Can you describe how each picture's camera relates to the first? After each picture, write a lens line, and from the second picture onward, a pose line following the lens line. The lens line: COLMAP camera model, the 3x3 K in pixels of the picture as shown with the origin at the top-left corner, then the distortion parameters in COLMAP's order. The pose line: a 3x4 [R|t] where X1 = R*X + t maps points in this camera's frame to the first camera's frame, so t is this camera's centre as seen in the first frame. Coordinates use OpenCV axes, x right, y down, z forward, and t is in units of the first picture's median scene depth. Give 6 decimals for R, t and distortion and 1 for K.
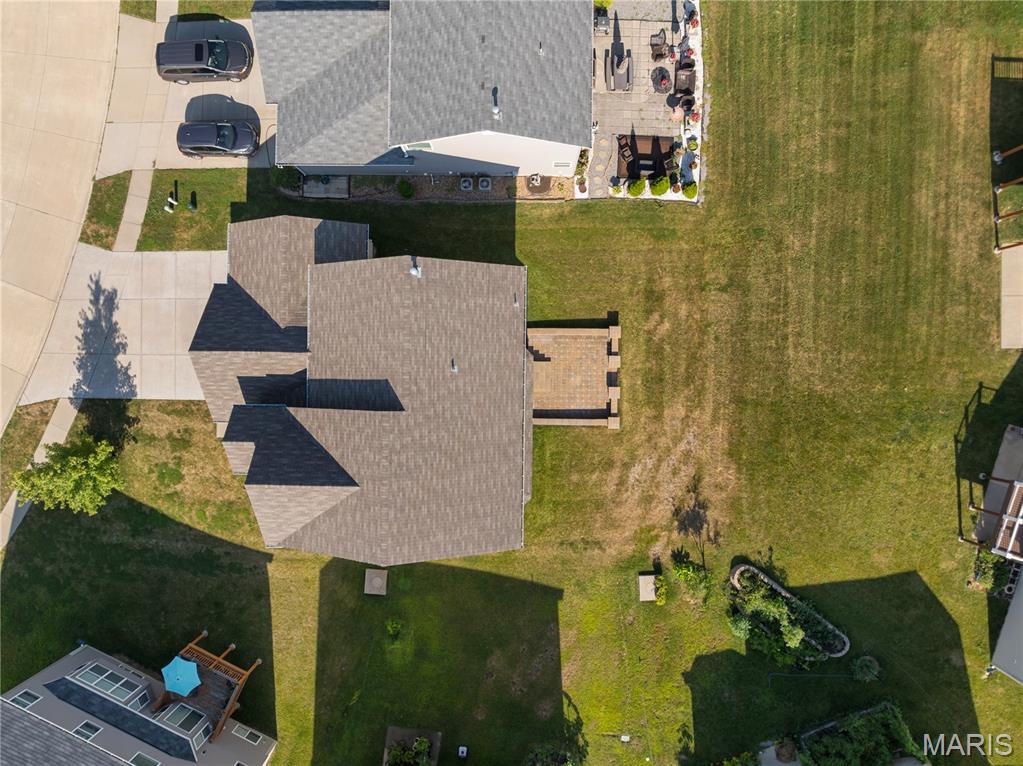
lens RADIAL K [[721.8, 0, 510.6], [0, 721.8, 383.1], [0, 0, 1]] dist [-0.040192, -0.001916]
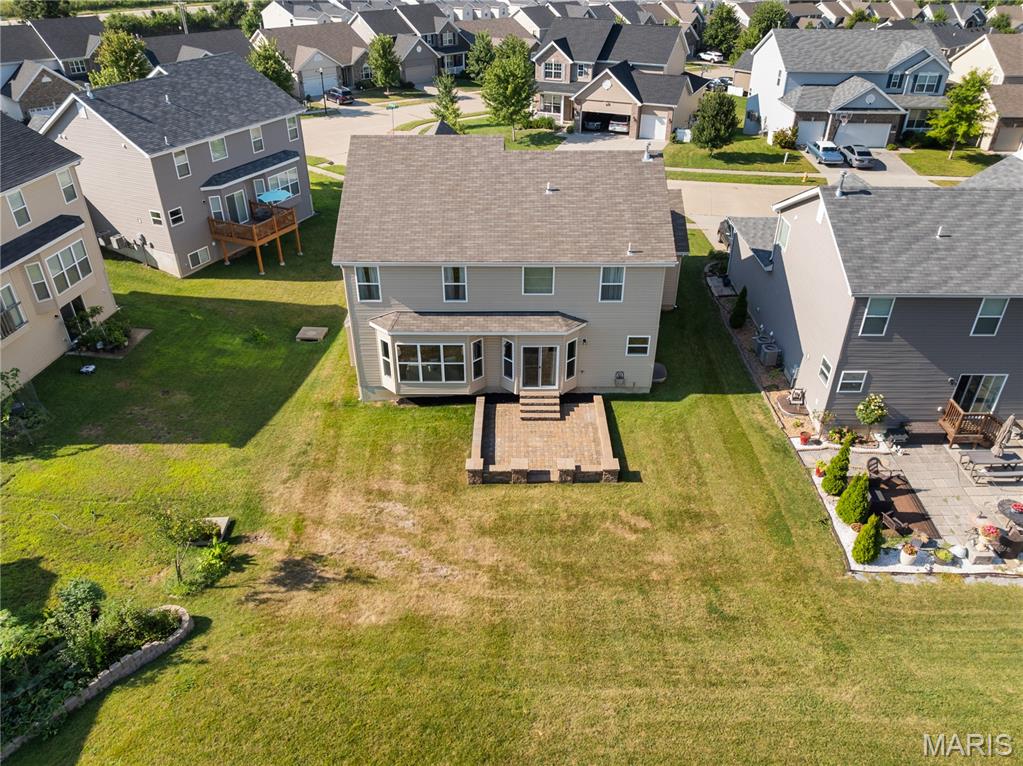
lens RADIAL K [[721.8, 0, 511.5], [0, 721.8, 380.8], [0, 0, 1]] dist [-0.040192, -0.001916]
pose [[0.002048, 0.547488, -0.836811, 0.645871], [-0.999949, -0.007120, -0.007106, 0.025770], [-0.009848, 0.836783, 0.547446, 0.555682]]
